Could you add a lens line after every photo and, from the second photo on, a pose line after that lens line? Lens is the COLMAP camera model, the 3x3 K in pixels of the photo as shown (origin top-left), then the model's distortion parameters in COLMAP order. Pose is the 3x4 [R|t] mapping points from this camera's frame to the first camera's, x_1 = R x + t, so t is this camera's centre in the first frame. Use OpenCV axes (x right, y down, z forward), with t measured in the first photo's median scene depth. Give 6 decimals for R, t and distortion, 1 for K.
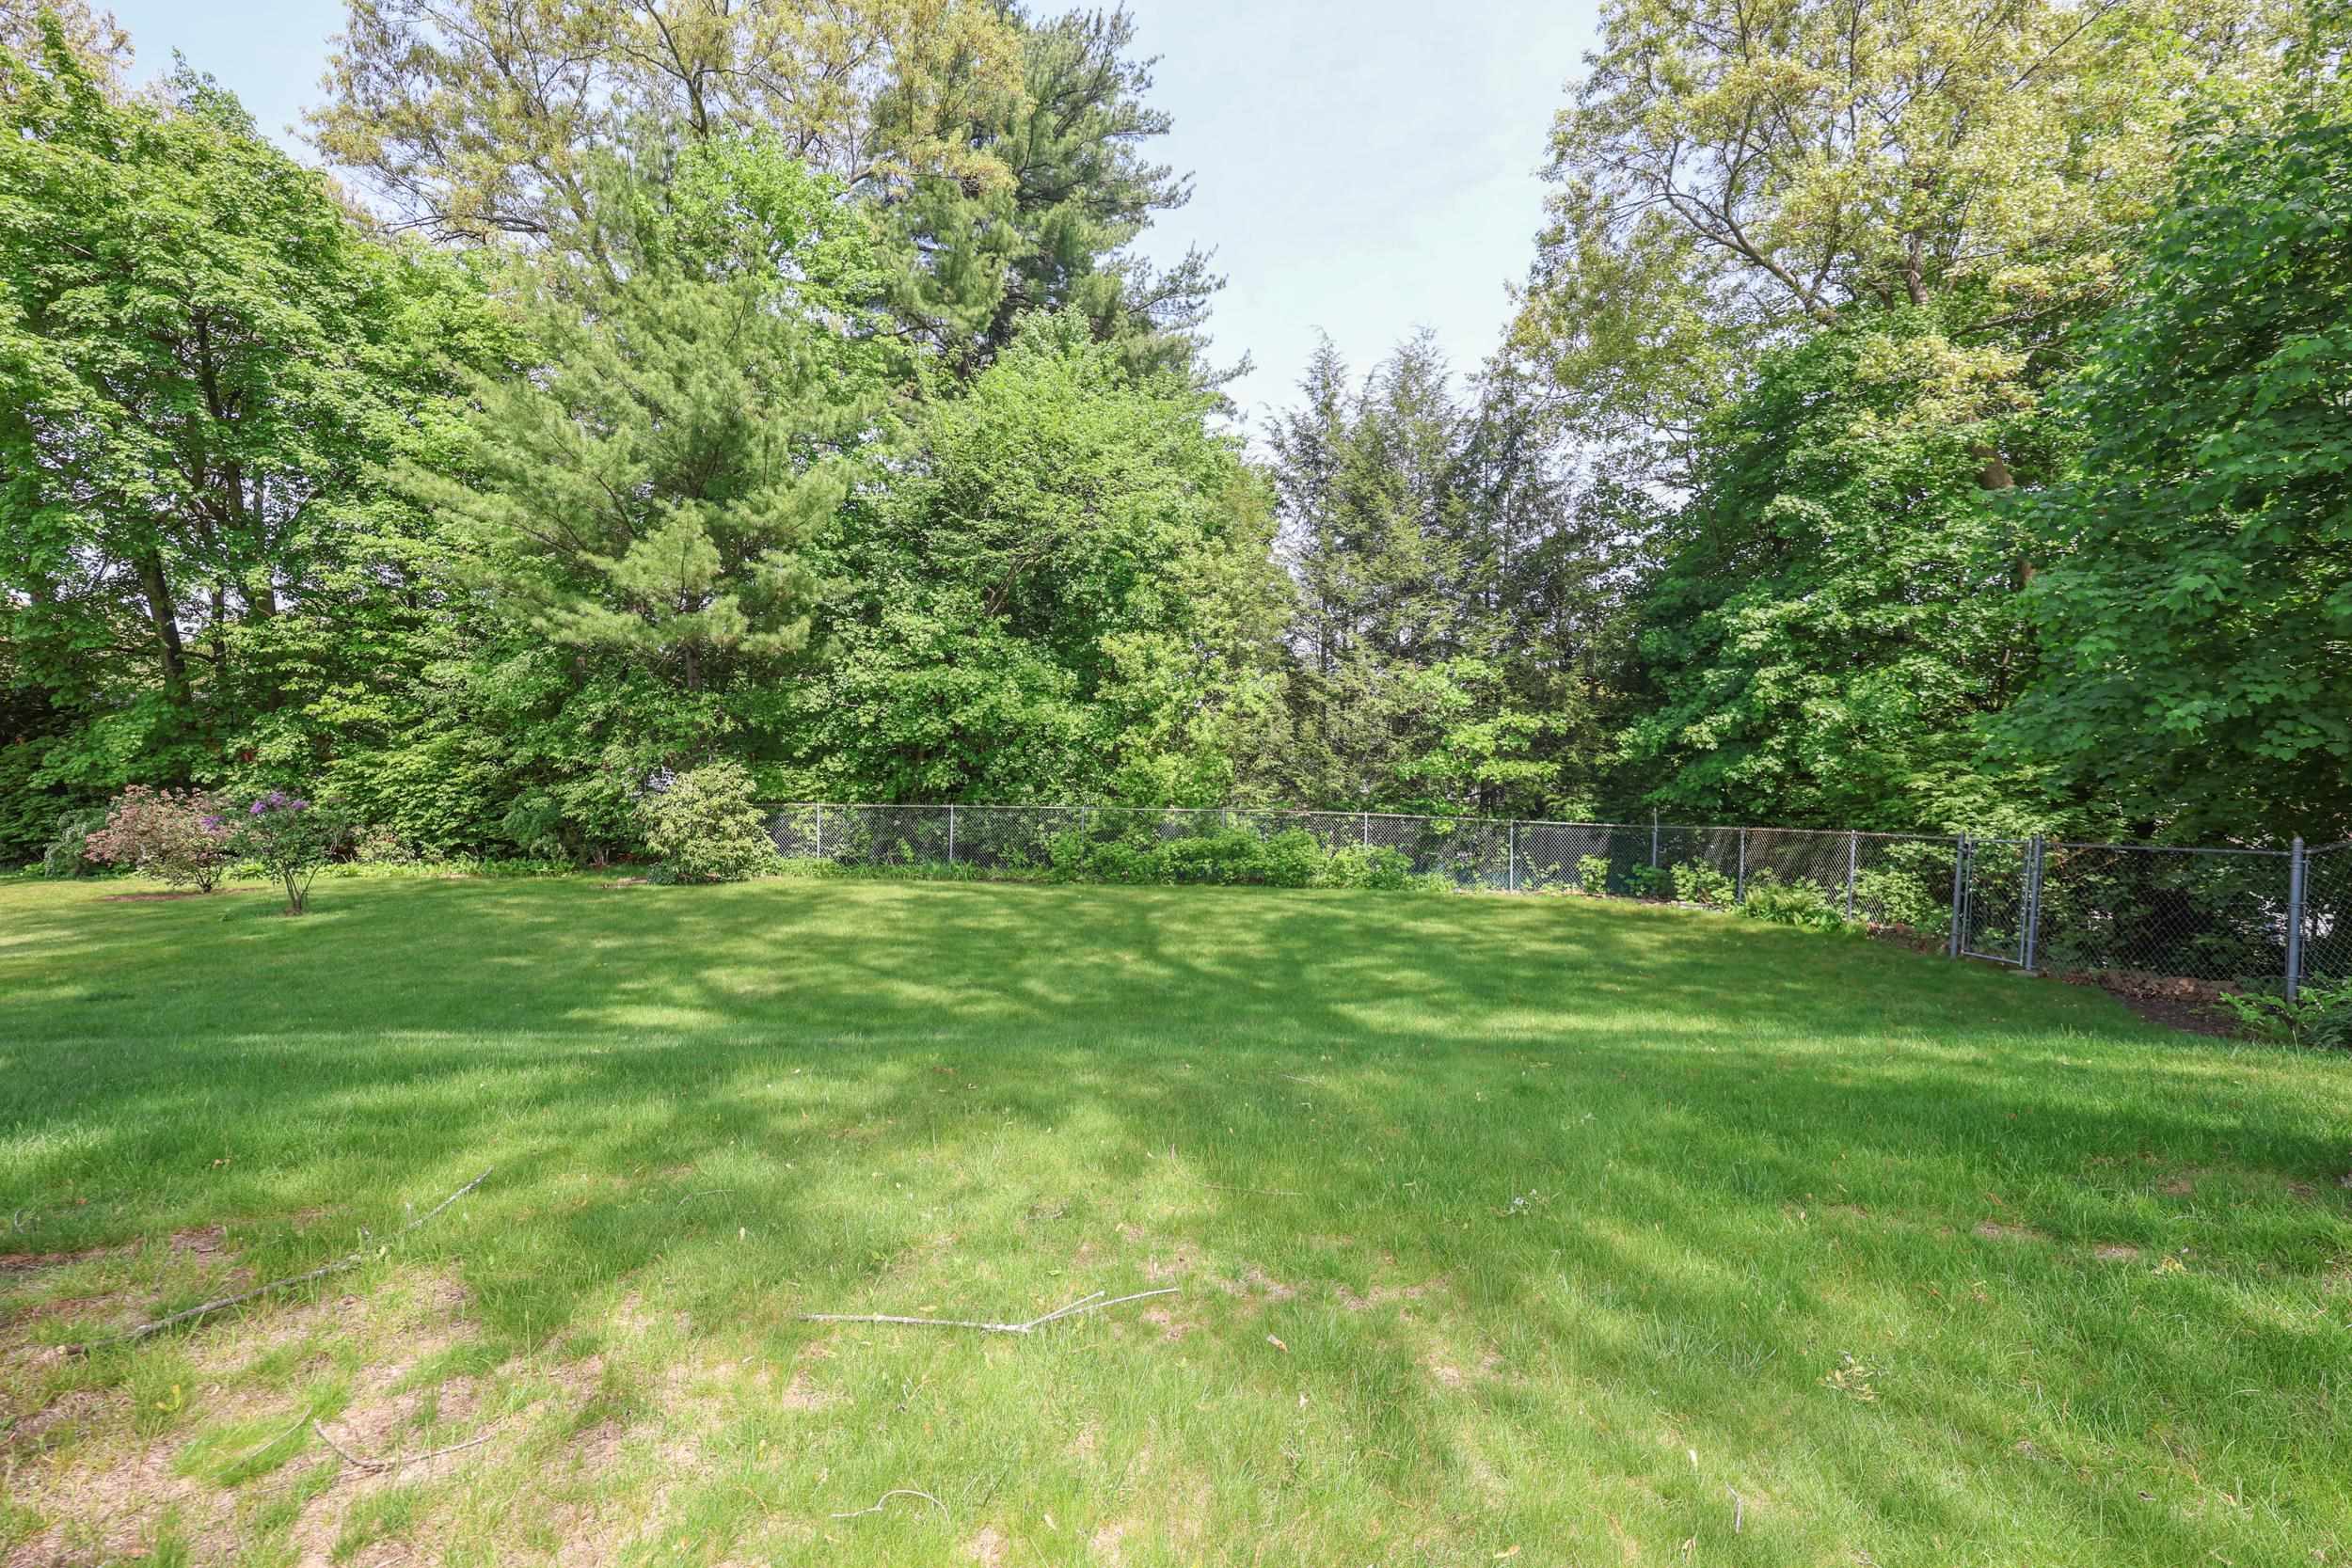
lens RADIAL K [[953.8, 0, 1189.6], [0, 953.8, 789.2], [0, 0, 1]] dist [0.001193, 0.000336]
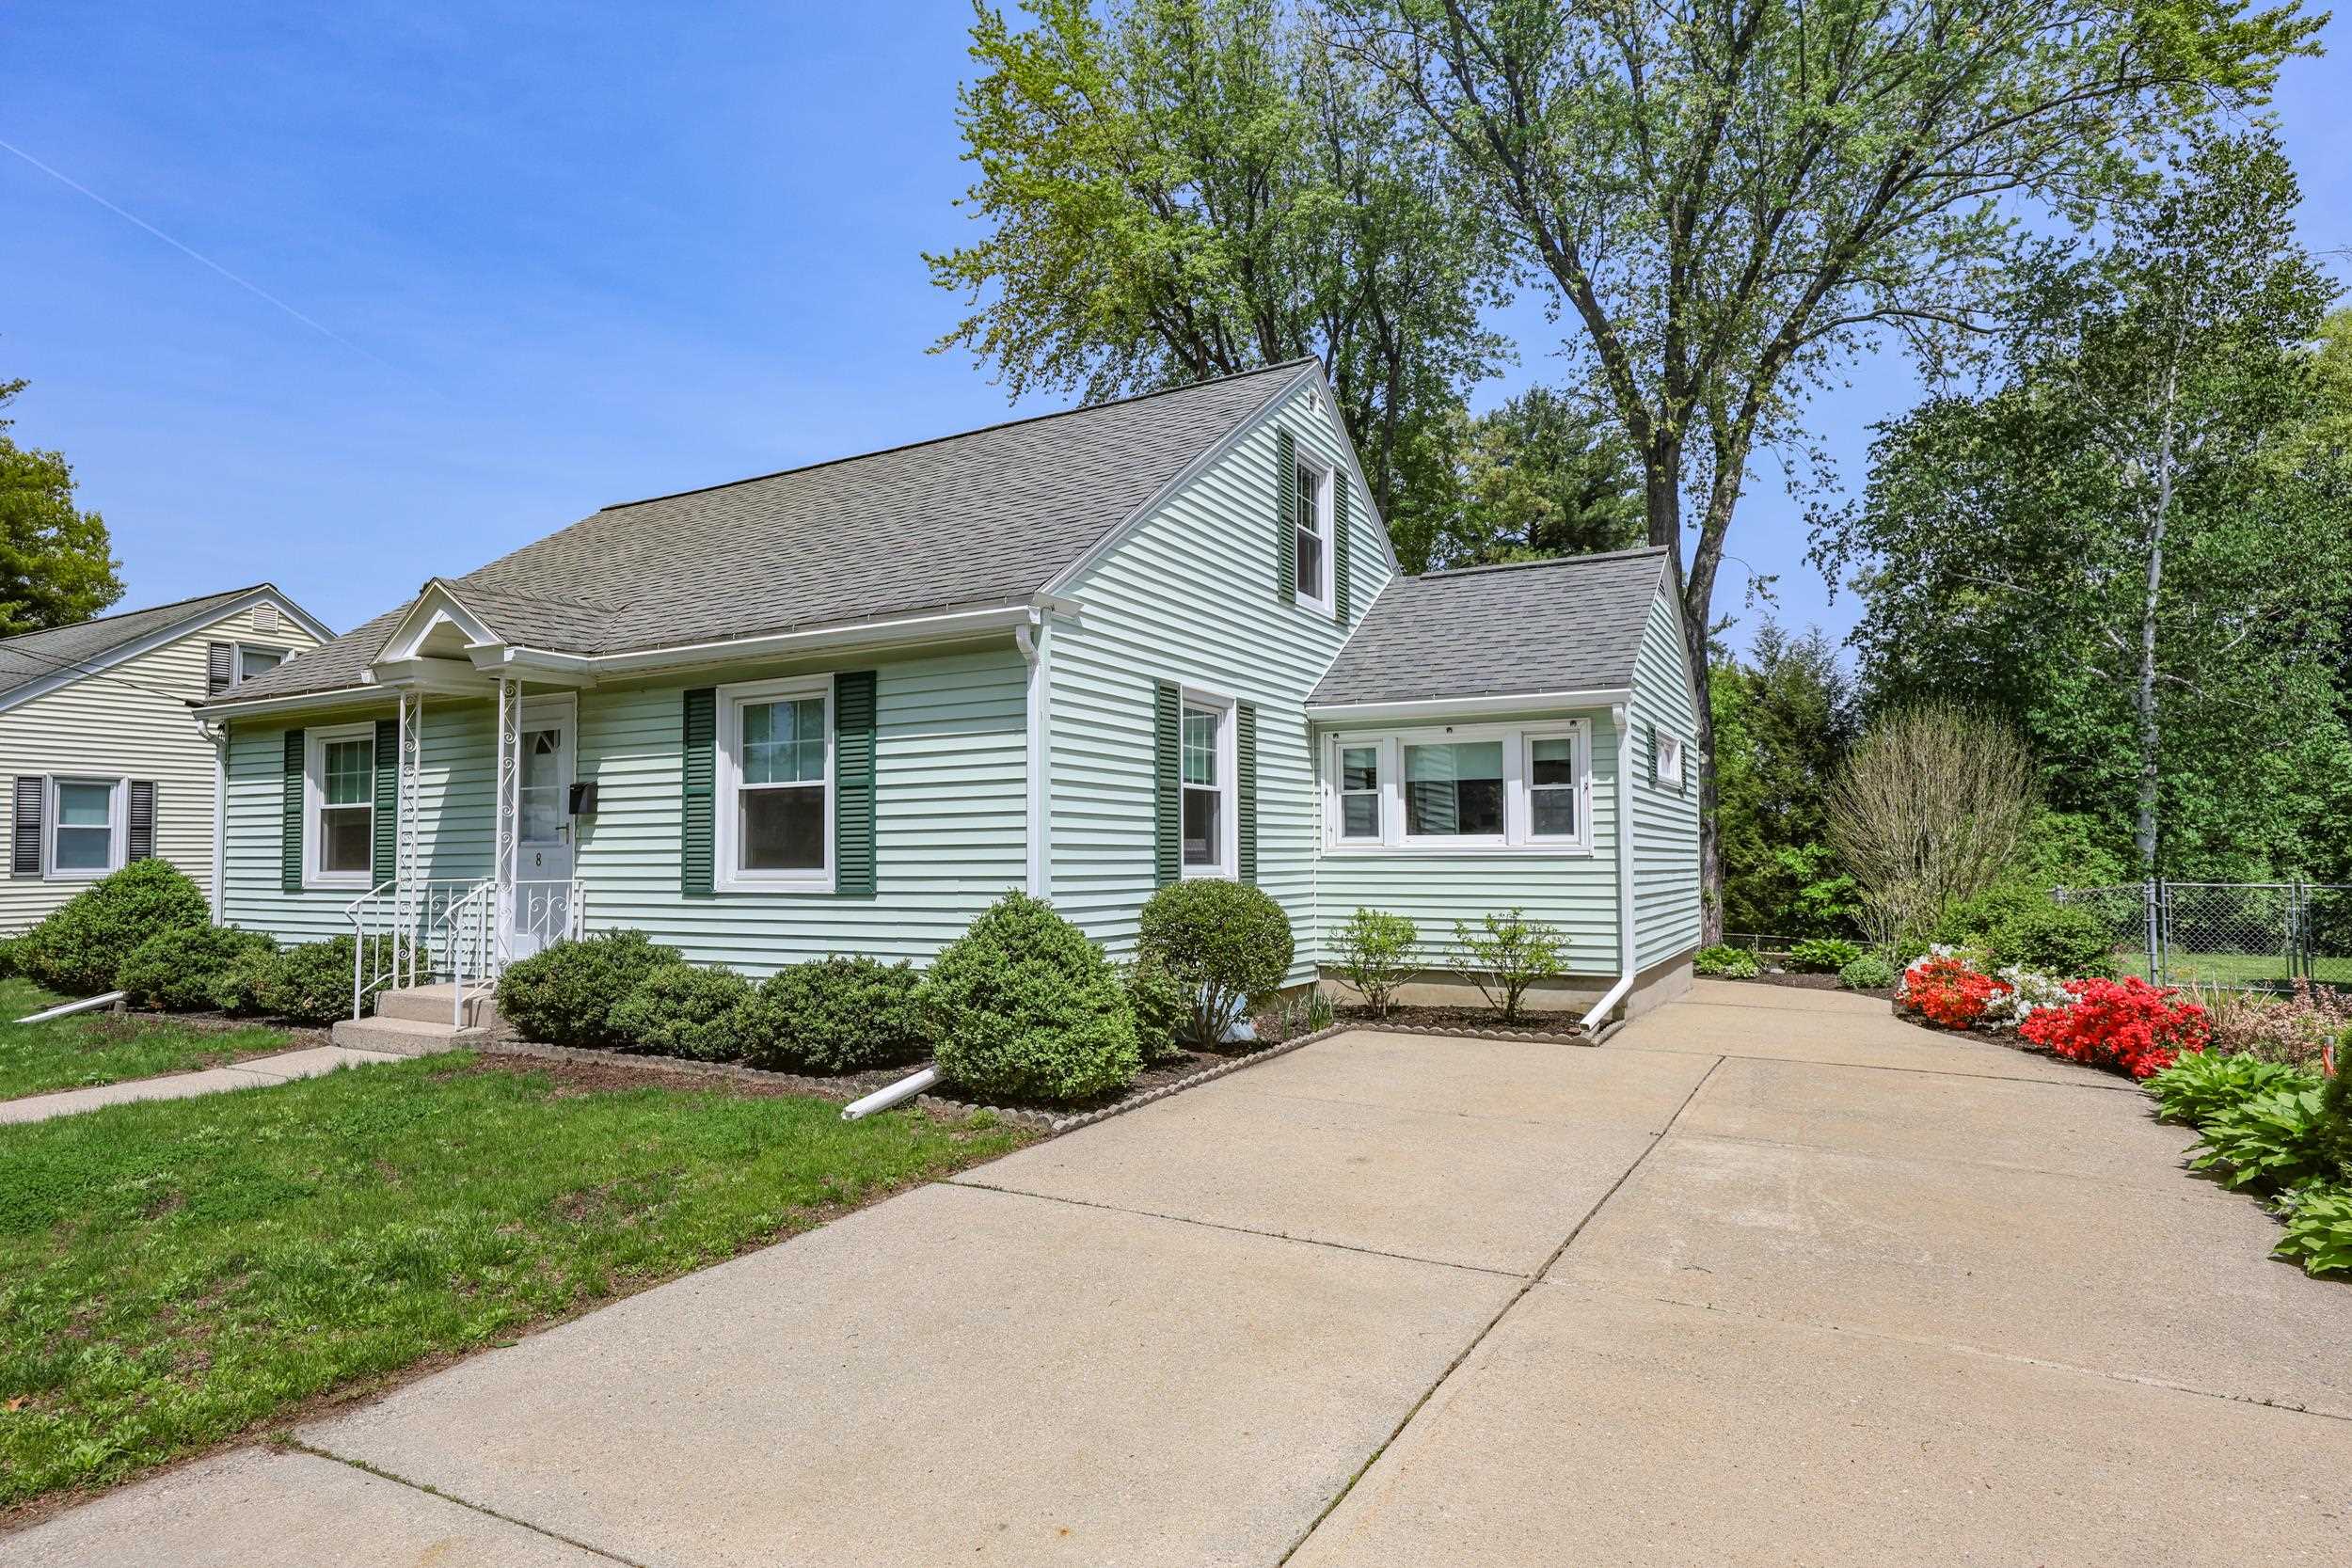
lens RADIAL K [[1204.2, 0, 1176.0], [0, 1204.2, 784.0], [0, 0, 1]] dist [-0.001588, -0.000113]
pose [[0.846944, -0.042822, -0.529955, 0.458763], [-0.018344, 0.993804, -0.109619, 0.011925], [0.531366, 0.102562, 0.840911, -1.395710]]
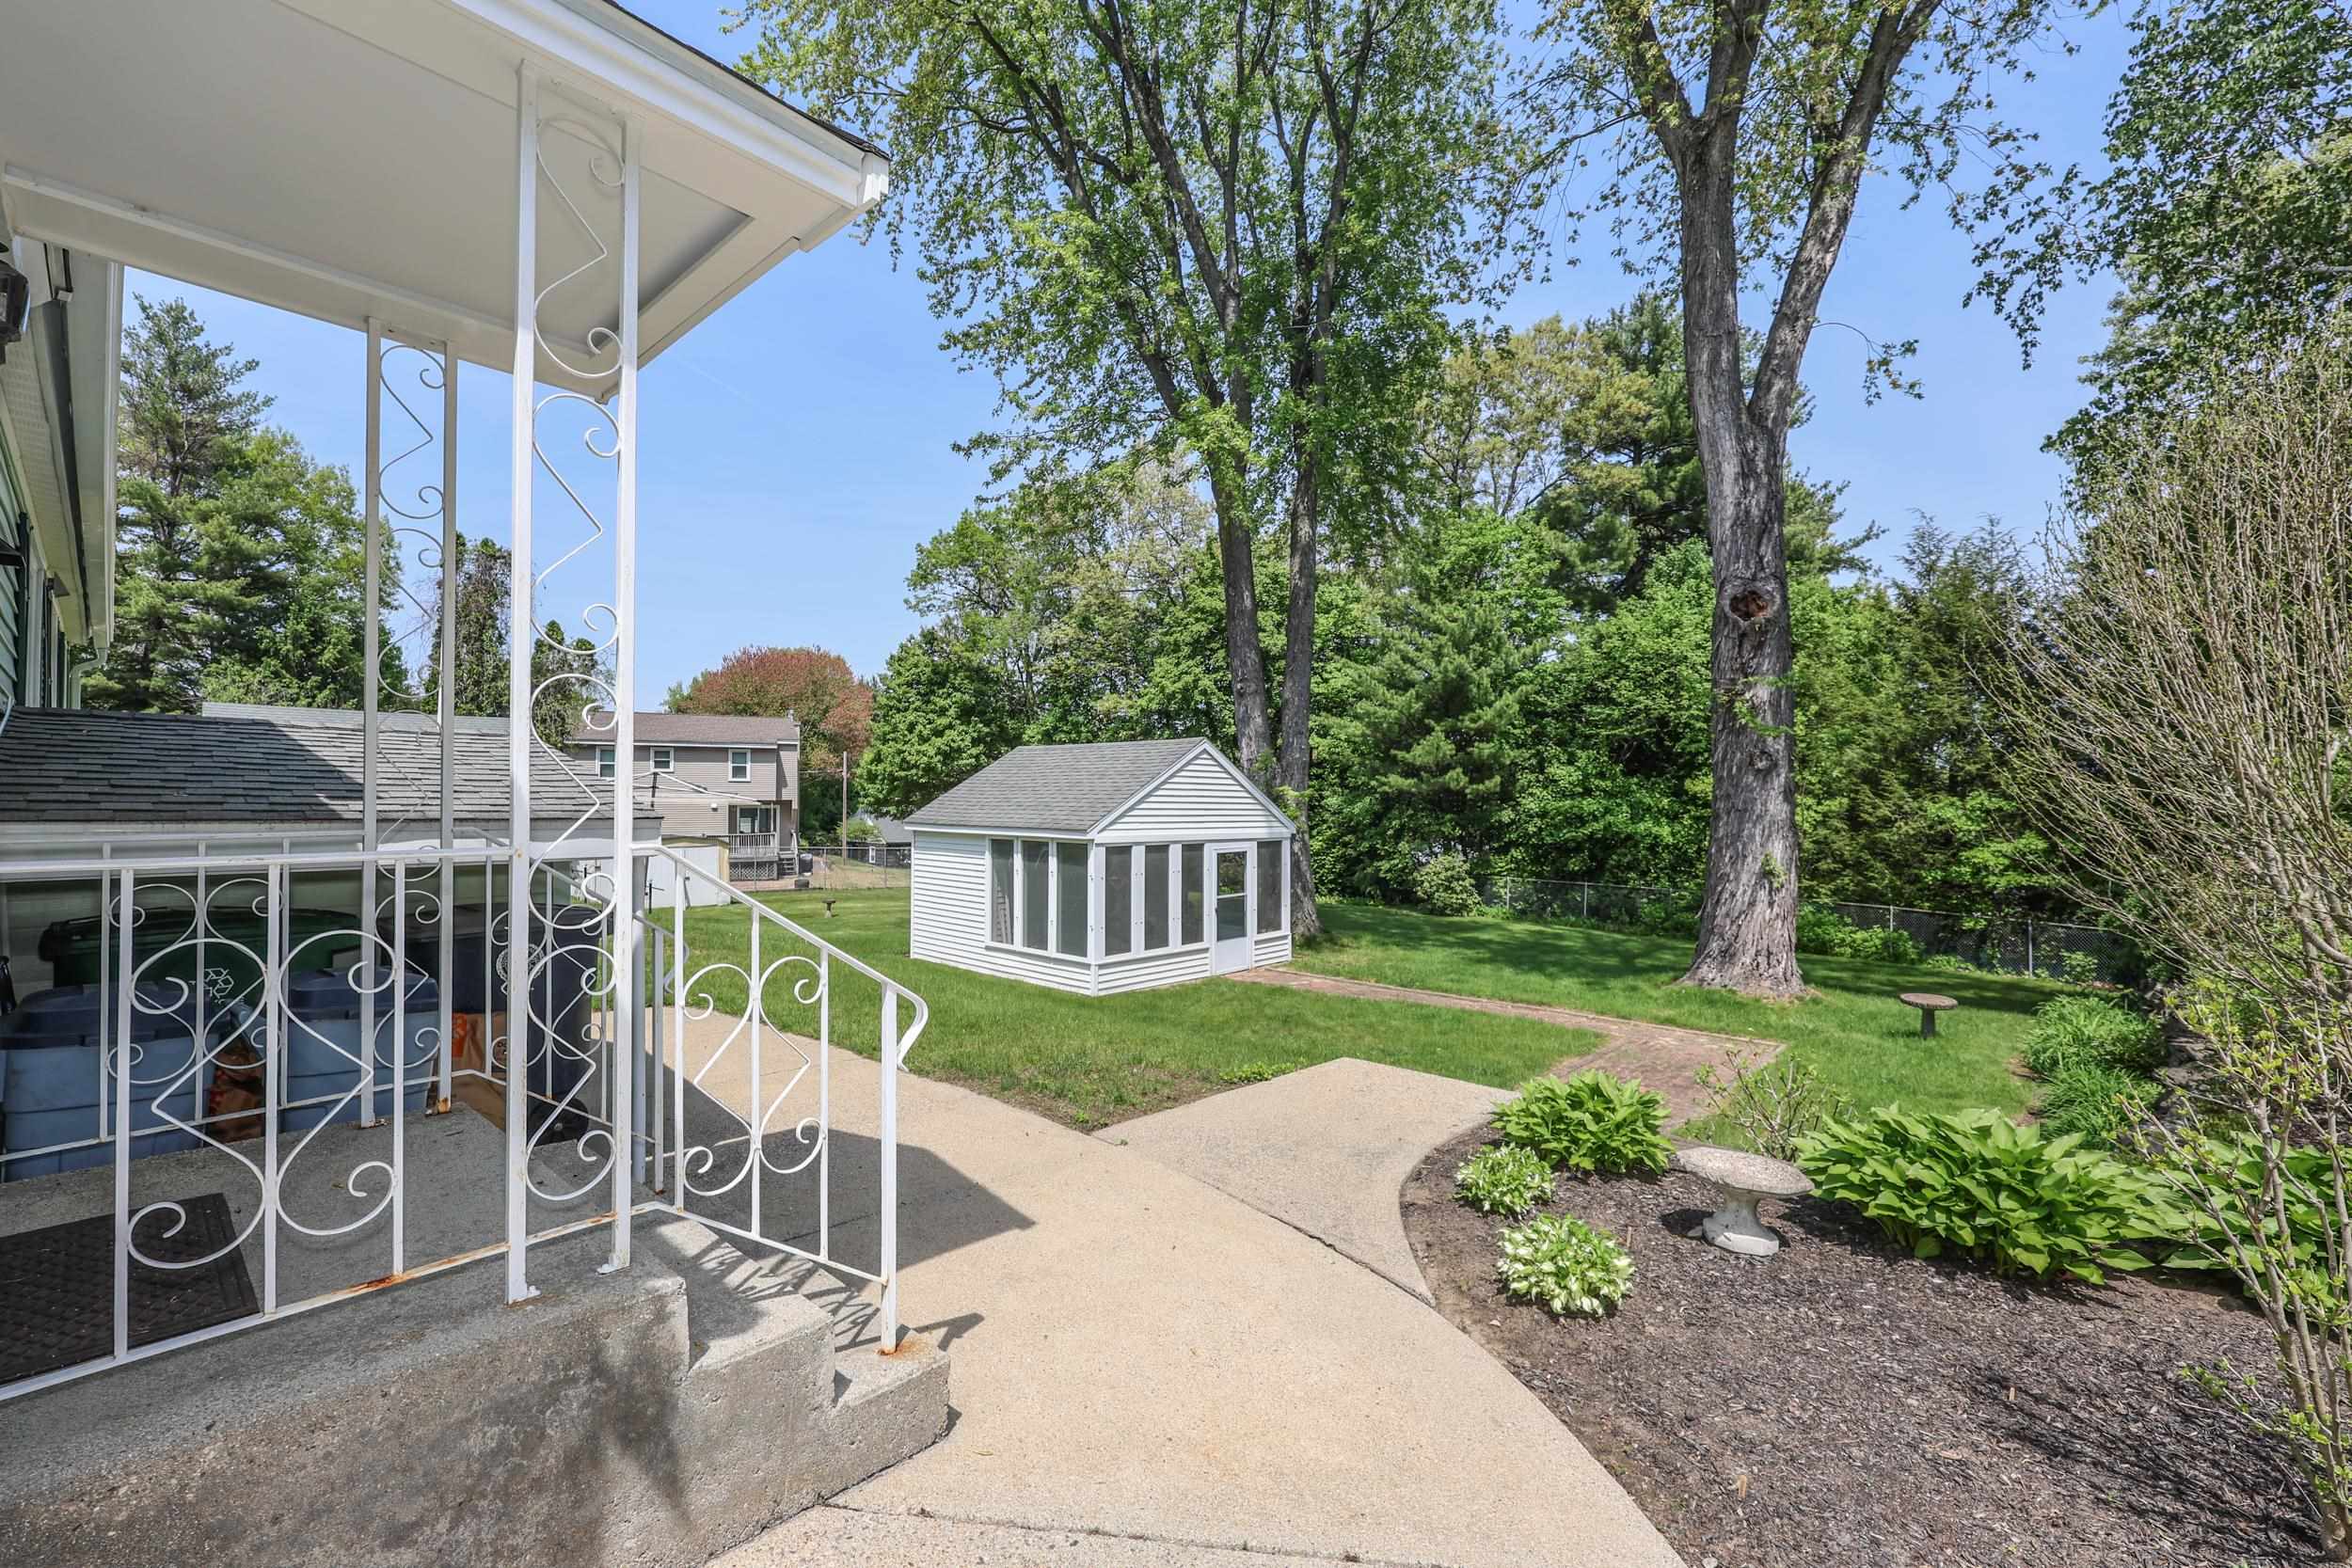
lens RADIAL K [[942.0, 0, 1168.3], [0, 942.0, 784.8], [0, 0, 1]] dist [-0.000844, -0.000028]
pose [[0.703867, -0.014475, -0.710185, 0.413593], [-0.040327, 0.997365, -0.060297, -0.025652], [0.709186, 0.071081, 0.701429, -0.678457]]
